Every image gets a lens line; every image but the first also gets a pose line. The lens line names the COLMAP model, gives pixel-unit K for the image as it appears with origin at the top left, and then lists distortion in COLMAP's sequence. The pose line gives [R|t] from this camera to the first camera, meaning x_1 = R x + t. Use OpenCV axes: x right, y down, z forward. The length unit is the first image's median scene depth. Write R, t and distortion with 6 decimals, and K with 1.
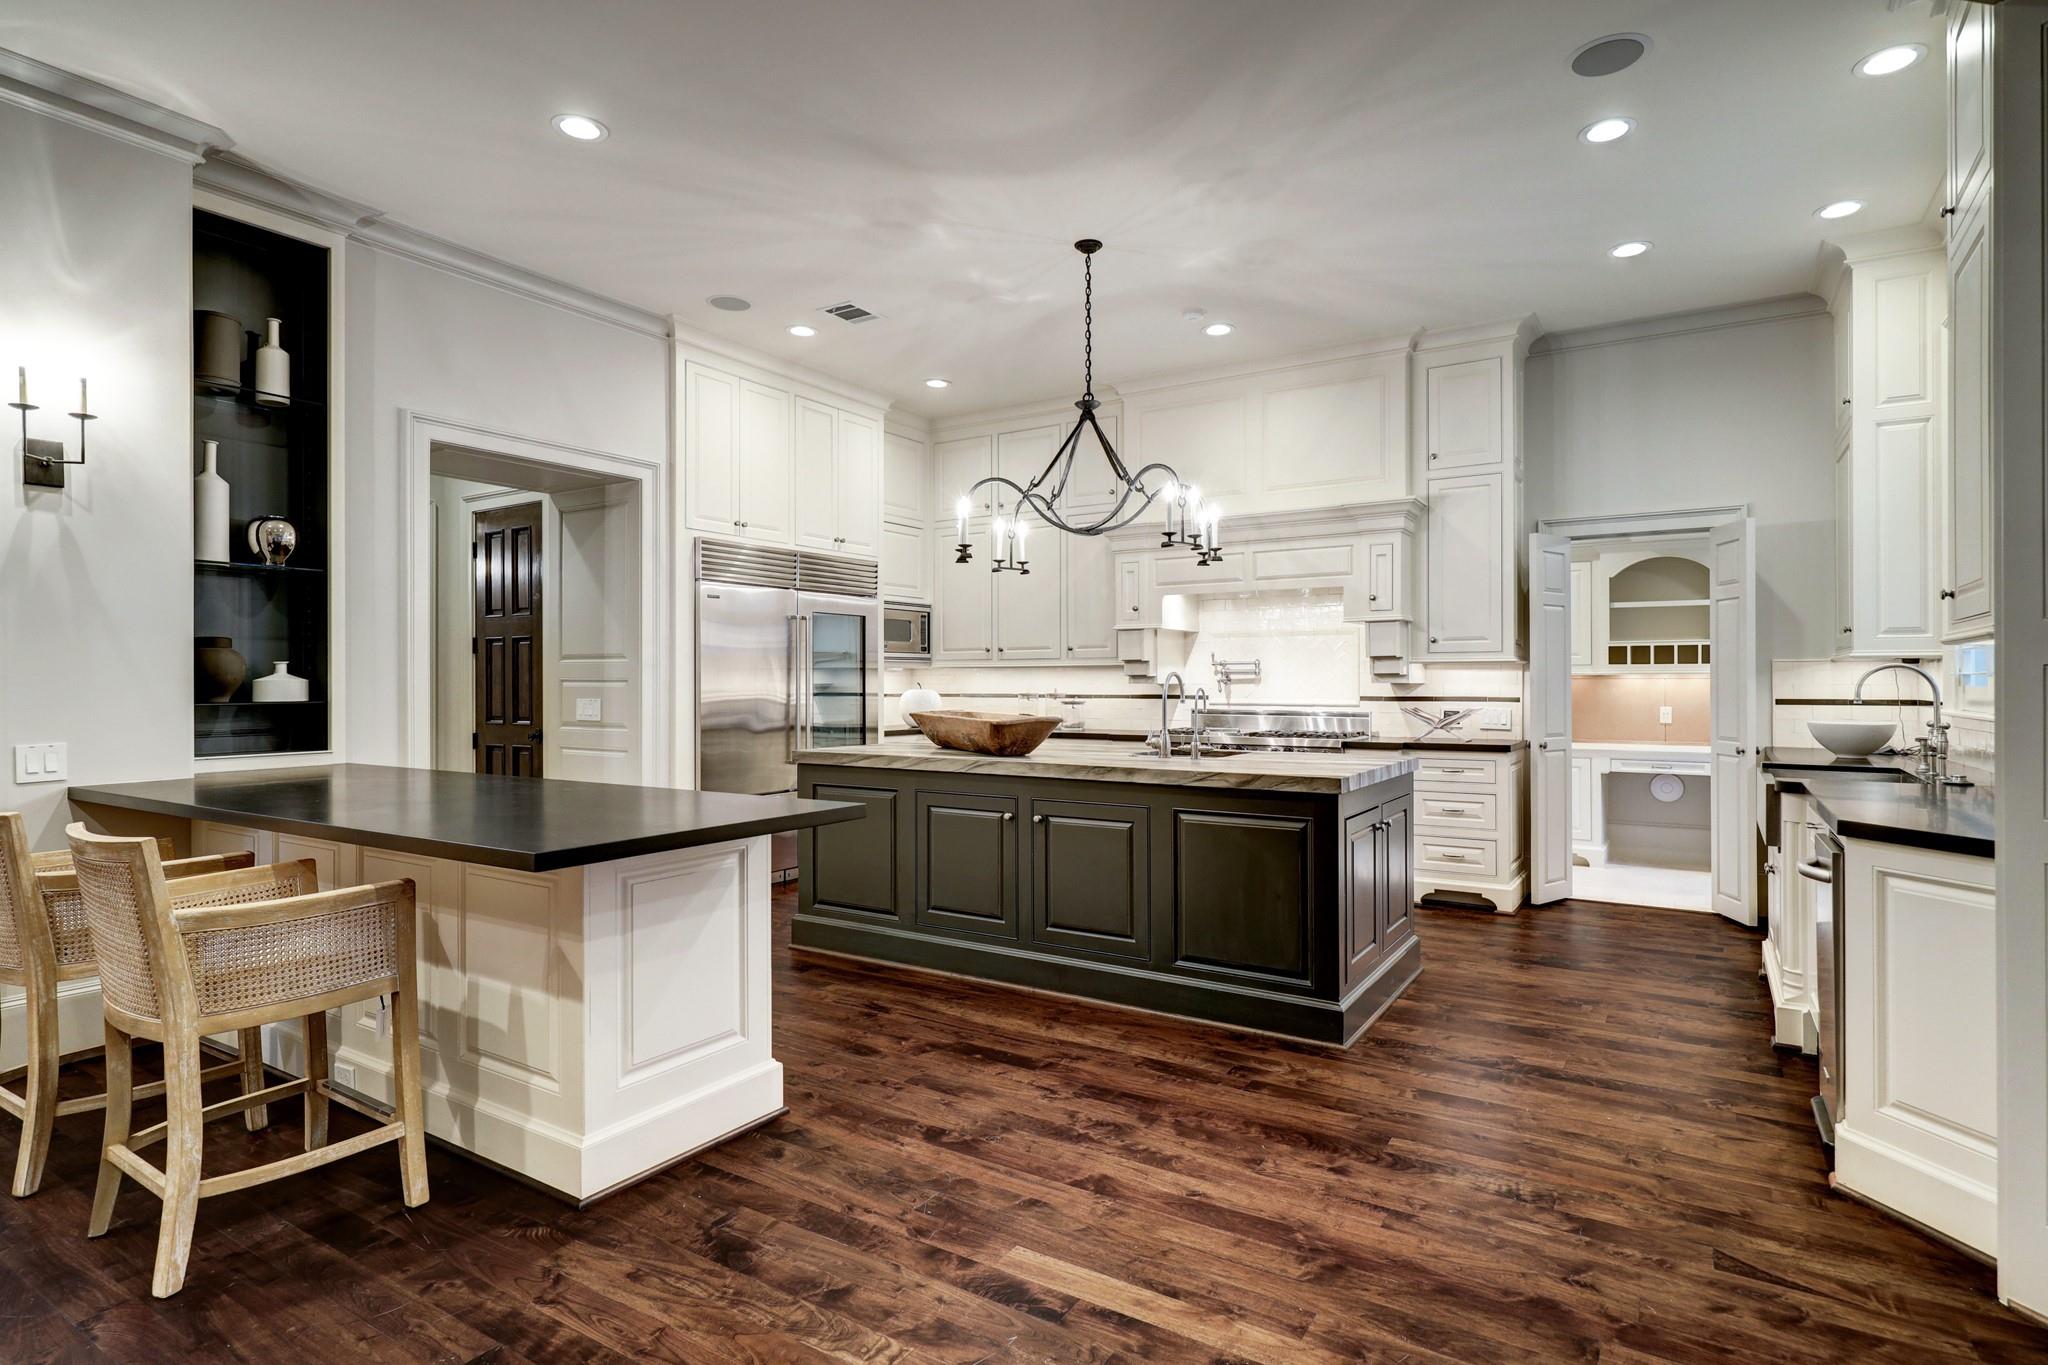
lens RADIAL K [[996.3, 0, 1027.0], [0, 996.3, 681.2], [0, 0, 1]] dist [0.004230, -0.000749]
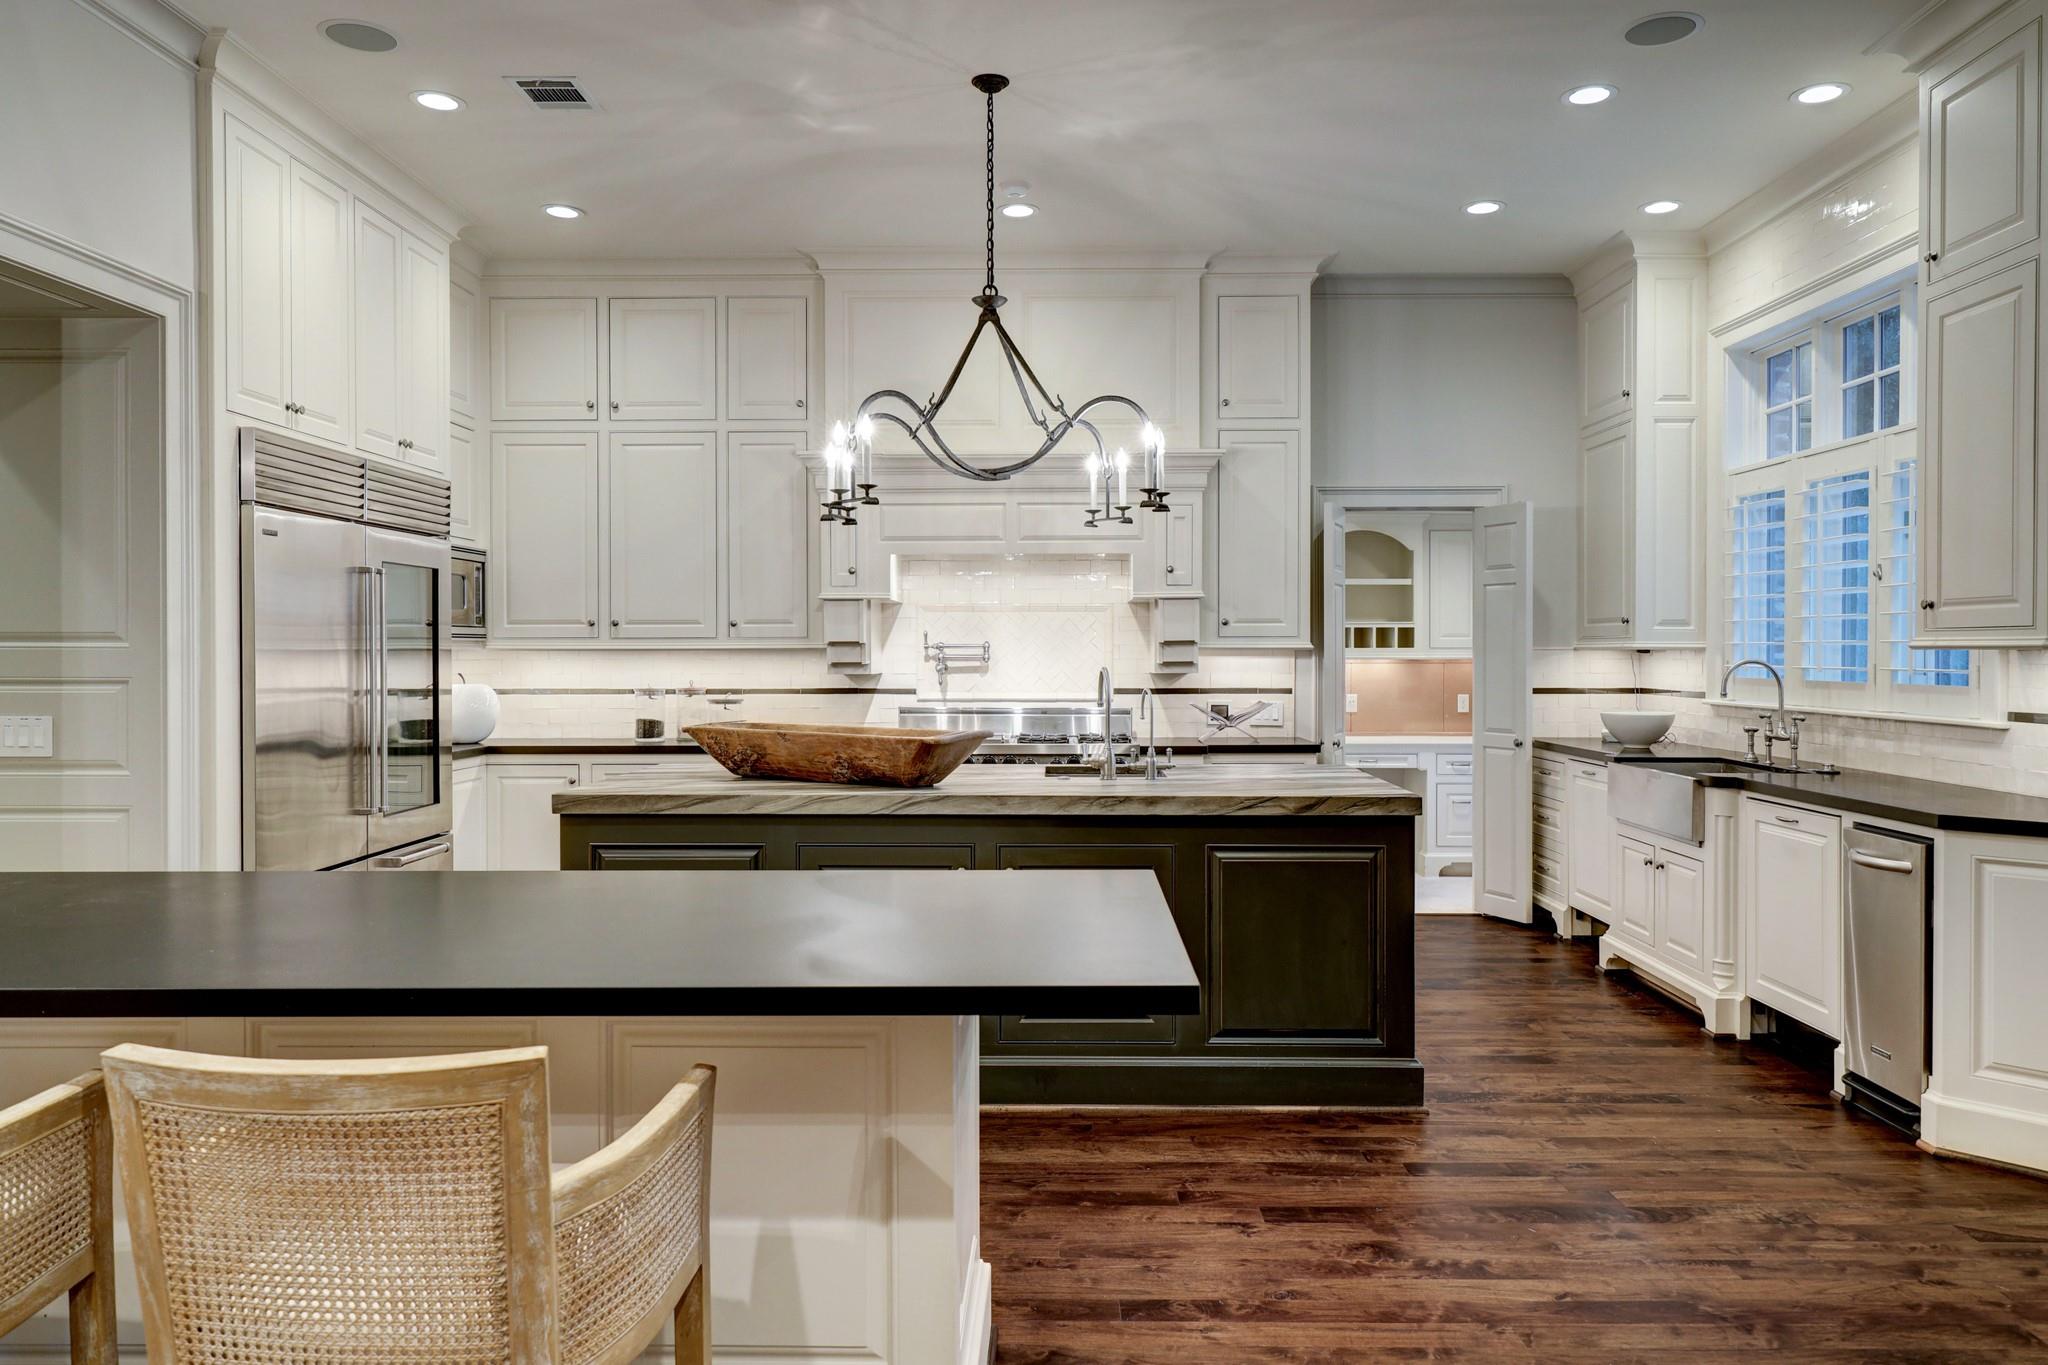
lens RADIAL K [[1378.4, 0, 1016.0], [0, 1378.4, 670.7], [0, 0, 1]] dist [0.008283, -0.000685]
pose [[0.861582, -0.006123, 0.507581, -0.429902], [-0.000261, 0.999922, 0.012505, -0.018923], [-0.507618, -0.010907, 0.861513, 0.114349]]
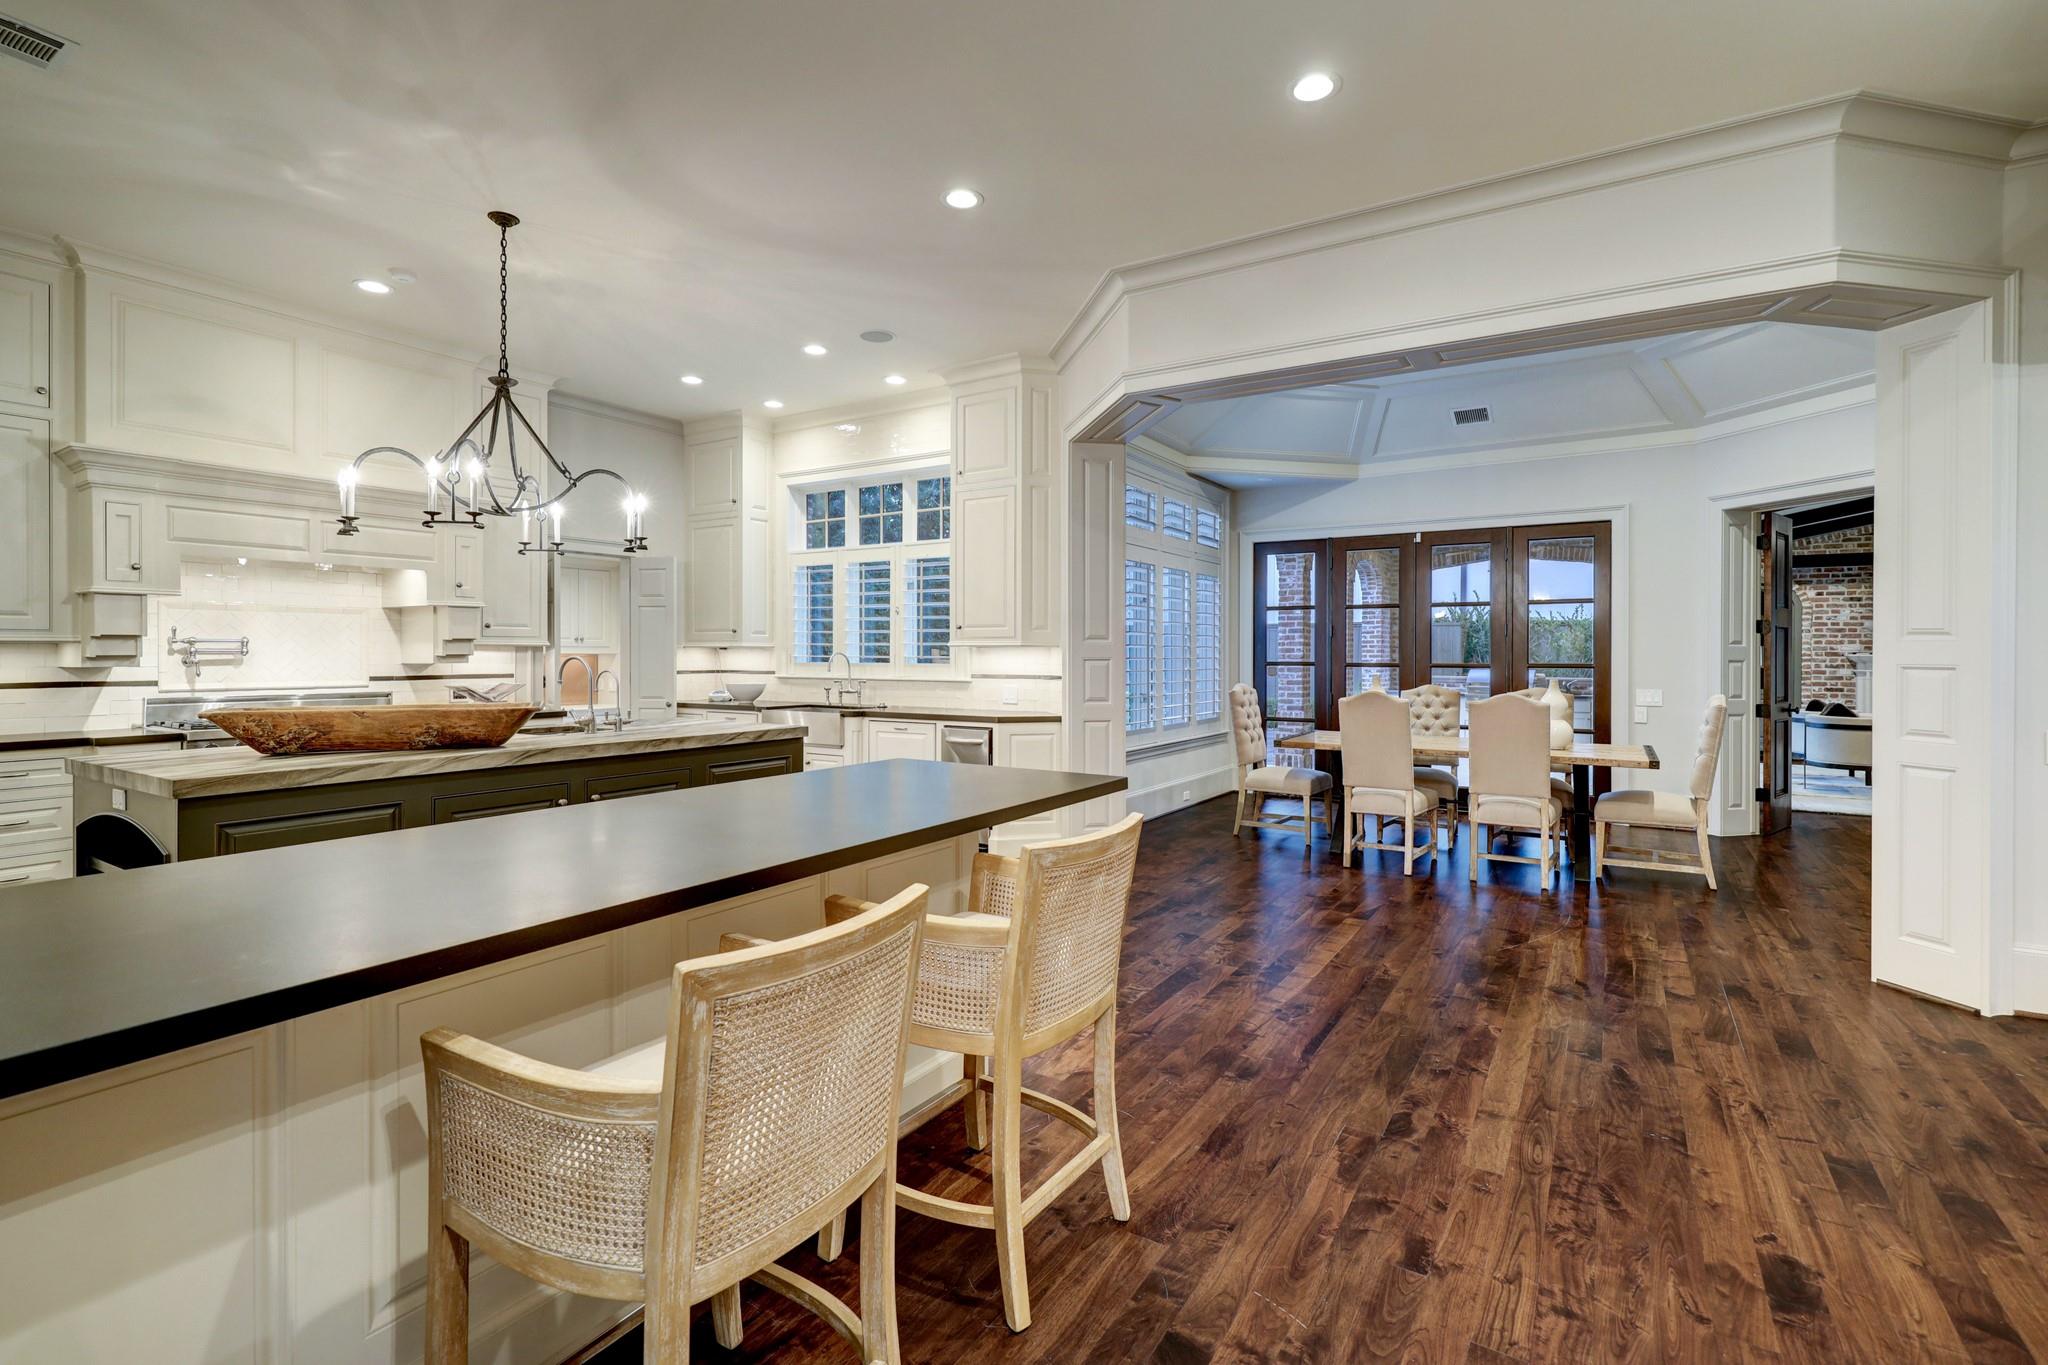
lens RADIAL K [[924.7, 0, 1018.9], [0, 924.7, 655.4], [0, 0, 1]] dist [-0.001361, -0.000020]
pose [[0.033650, -0.000713, 0.999433, -0.812682], [0.000111, 1.000000, 0.000709, -0.009681], [-0.999434, 0.000087, 0.033650, 0.458155]]
